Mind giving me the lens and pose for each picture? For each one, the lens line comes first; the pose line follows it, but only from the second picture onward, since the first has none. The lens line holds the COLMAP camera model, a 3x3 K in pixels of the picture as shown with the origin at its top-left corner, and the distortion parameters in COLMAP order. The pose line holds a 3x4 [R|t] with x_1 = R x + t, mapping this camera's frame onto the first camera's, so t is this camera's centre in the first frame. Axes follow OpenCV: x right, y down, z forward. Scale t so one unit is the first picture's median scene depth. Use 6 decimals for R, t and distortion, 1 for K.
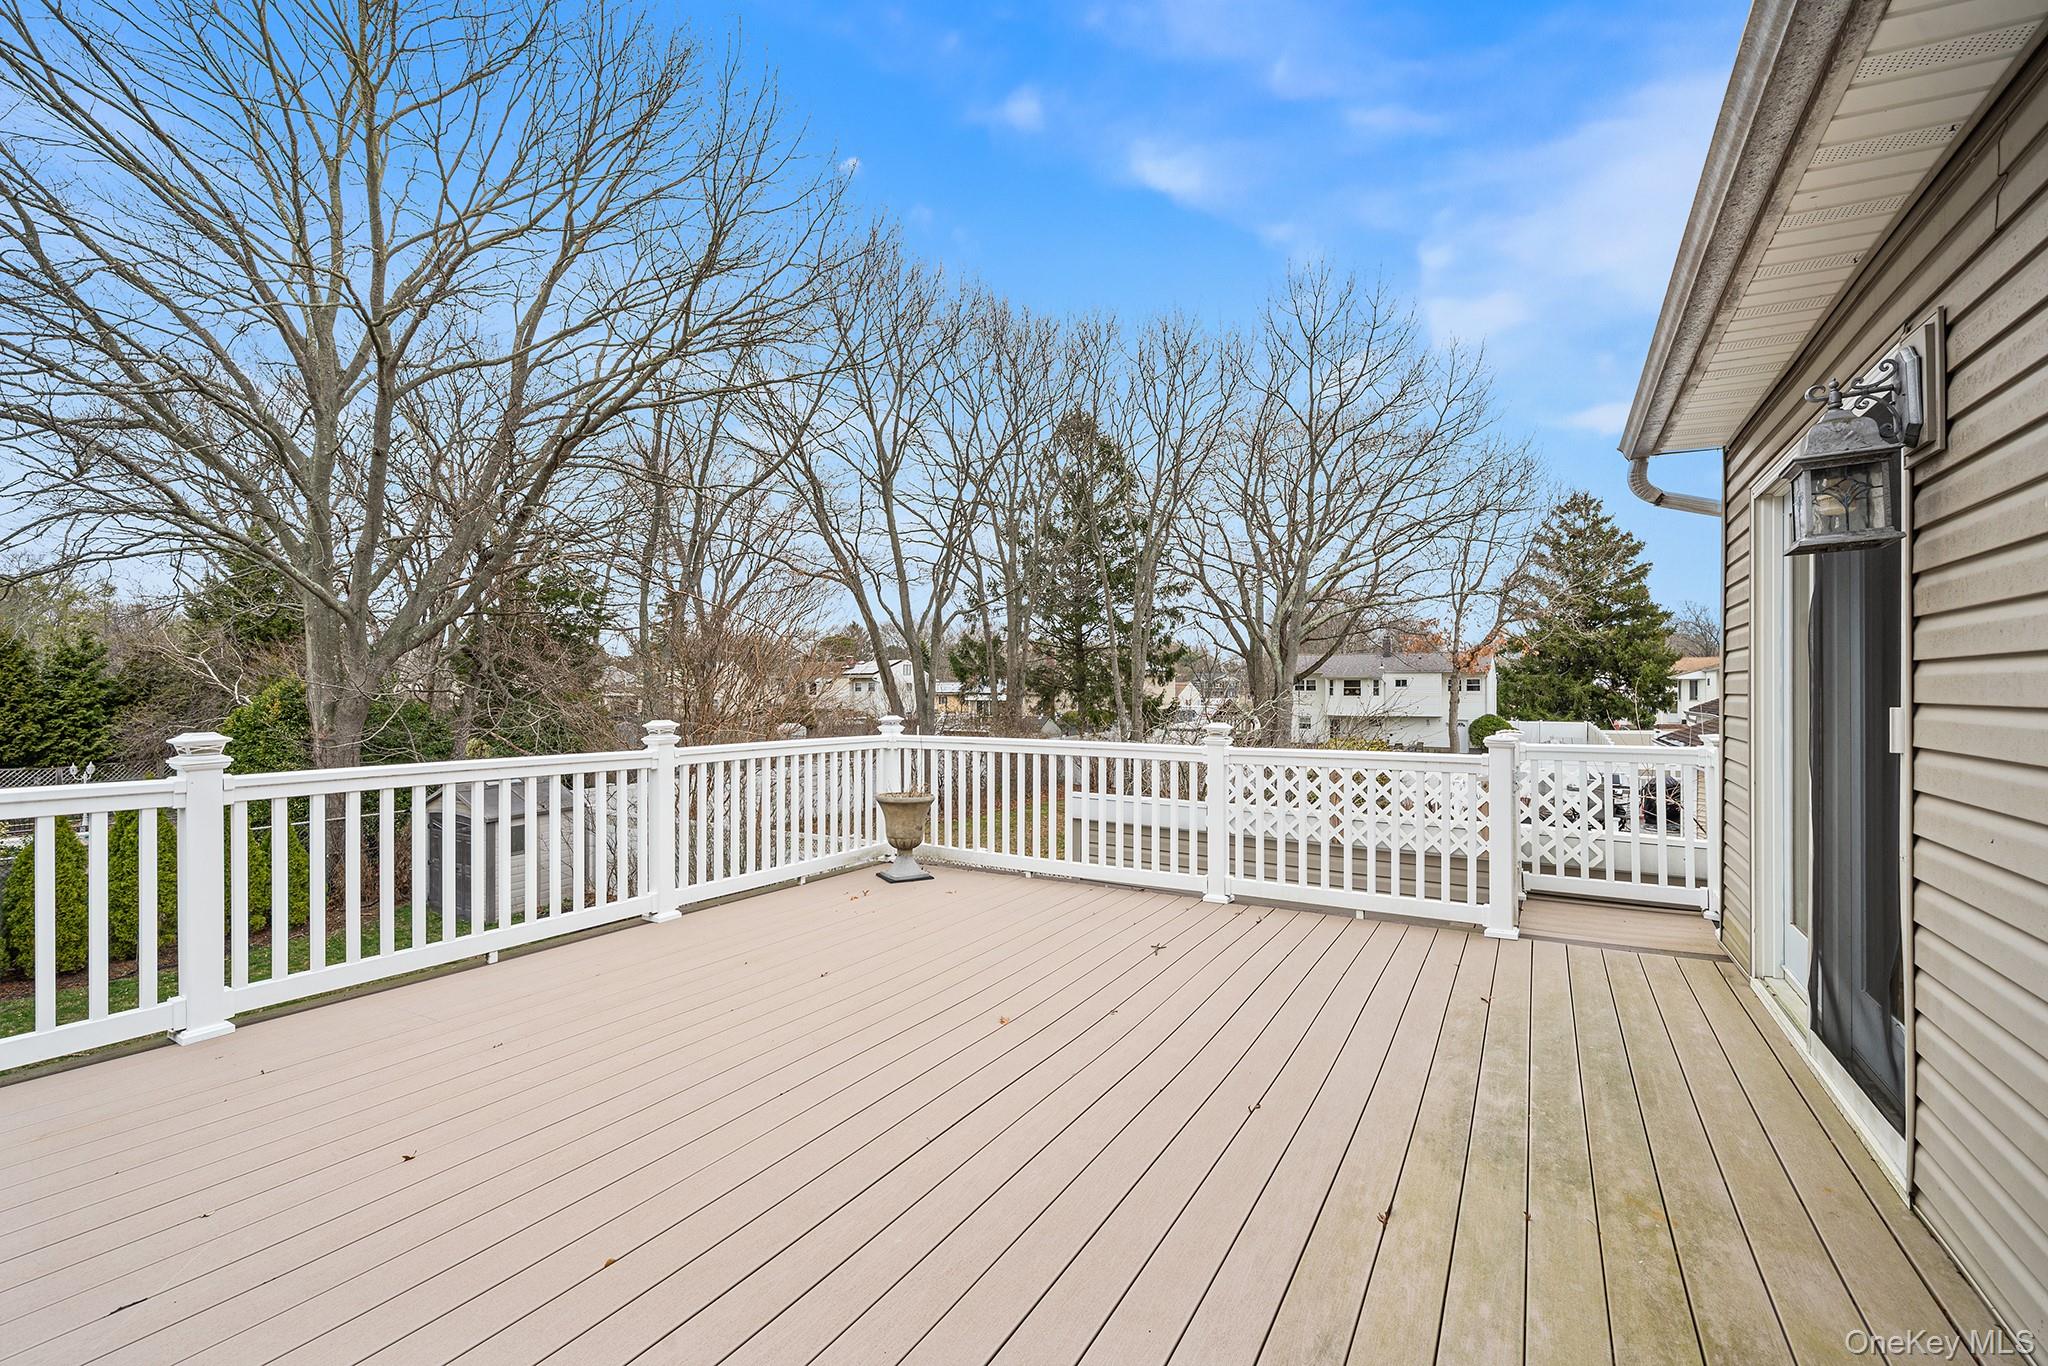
lens RADIAL K [[865.2, 0, 1024.0], [0, 865.2, 683.0], [0, 0, 1]] dist [0.020664, -0.000020]
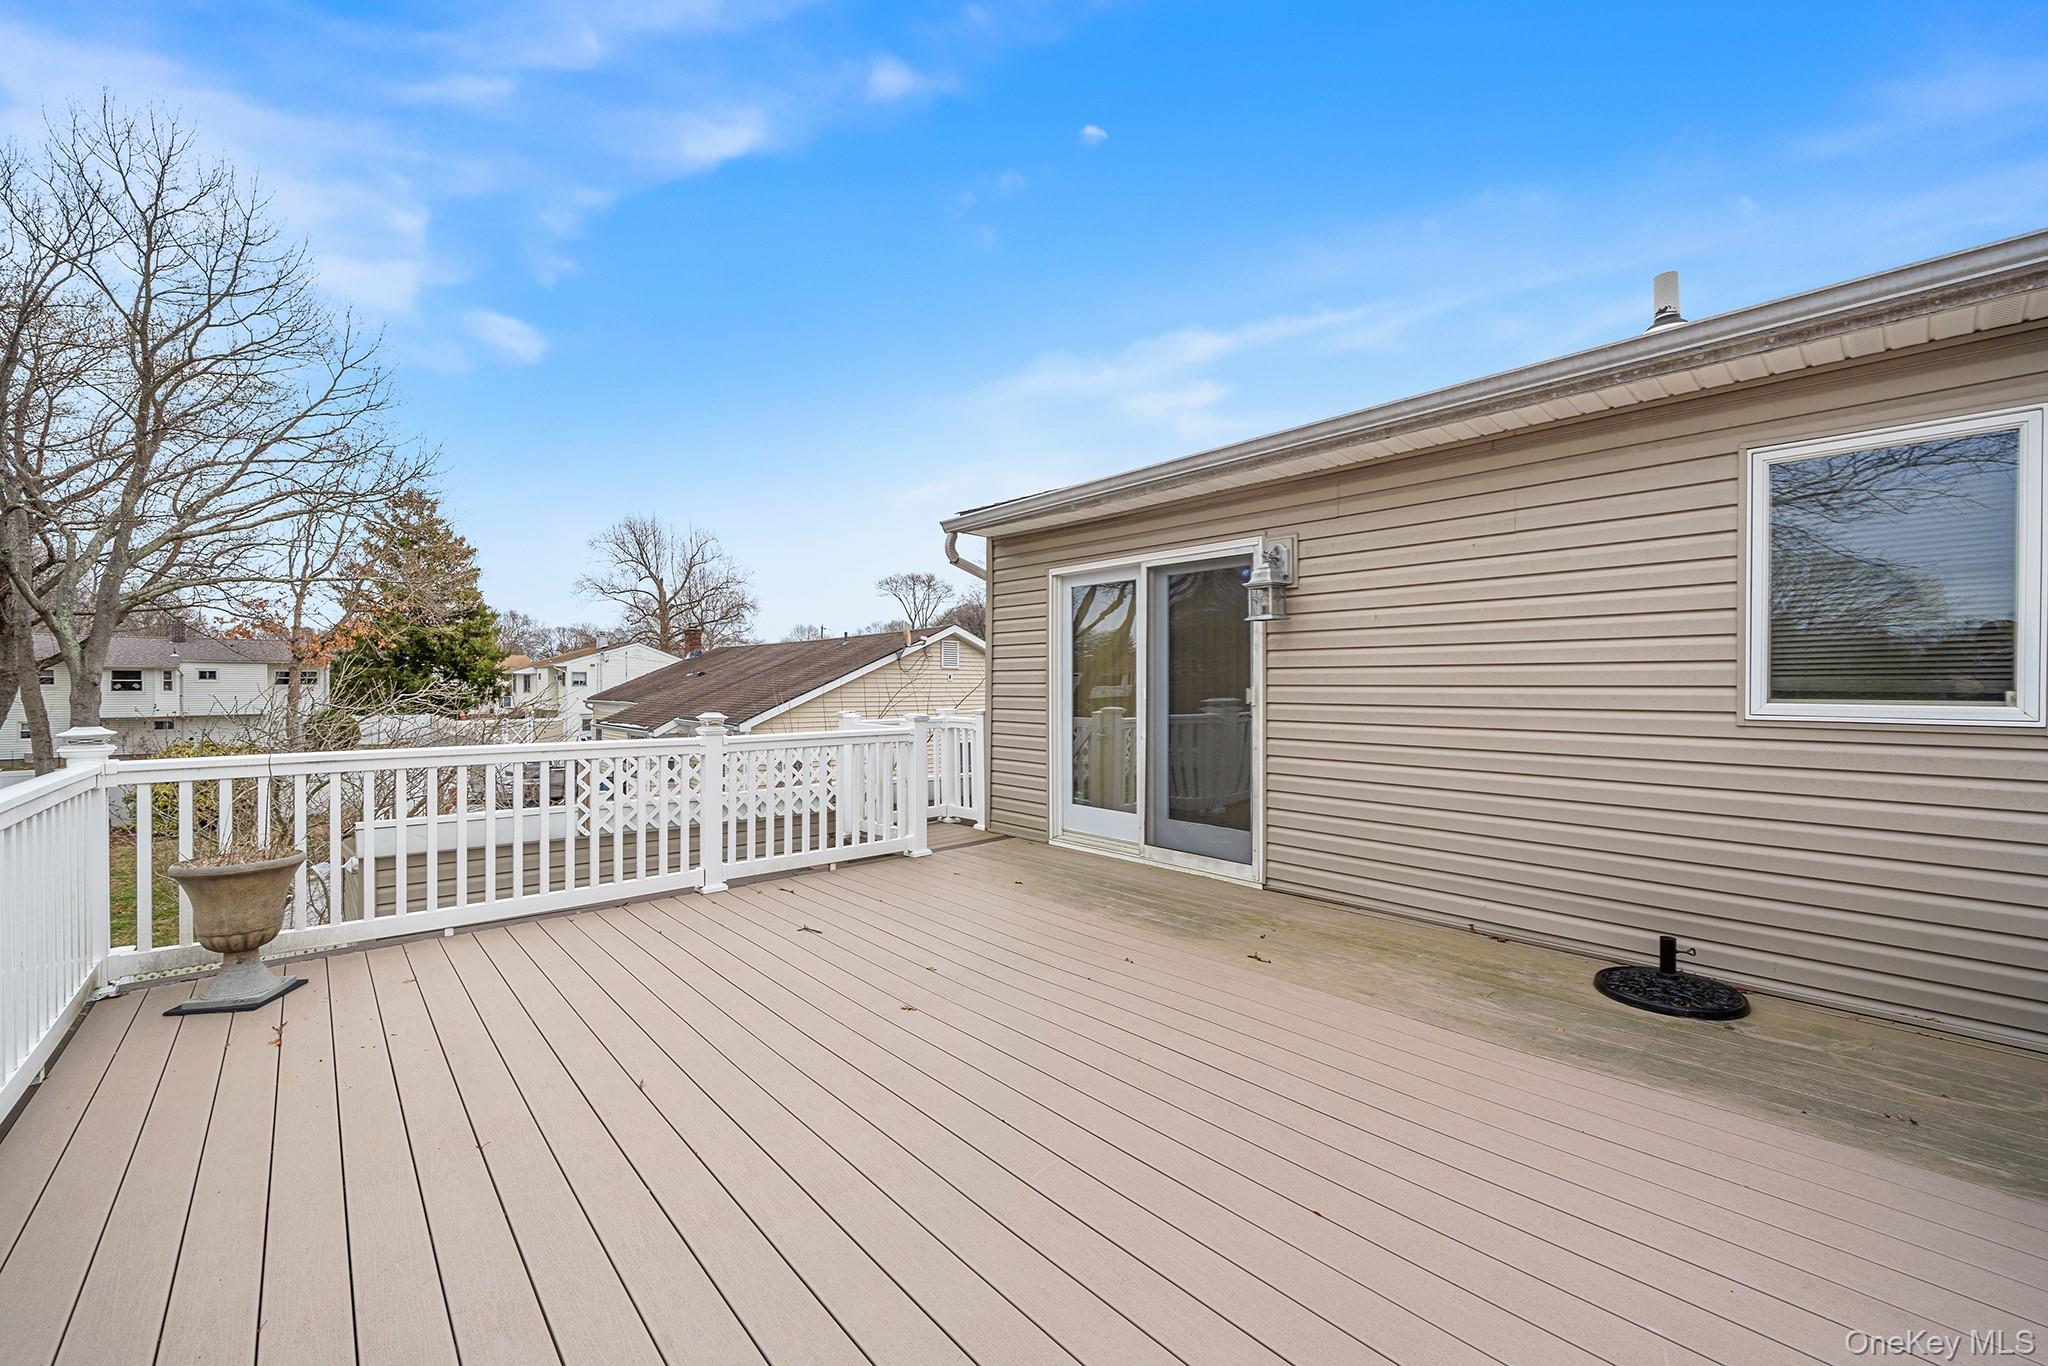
lens RADIAL K [[824.9, 0, 1005.5], [0, 824.9, 678.6], [0, 0, 1]] dist [-0.008359, 0.003722]
pose [[0.325188, 0.003963, 0.945641, -0.497588], [-0.005904, 0.999980, -0.002161, 0.005641], [-0.945631, -0.004880, 0.325205, 0.327987]]
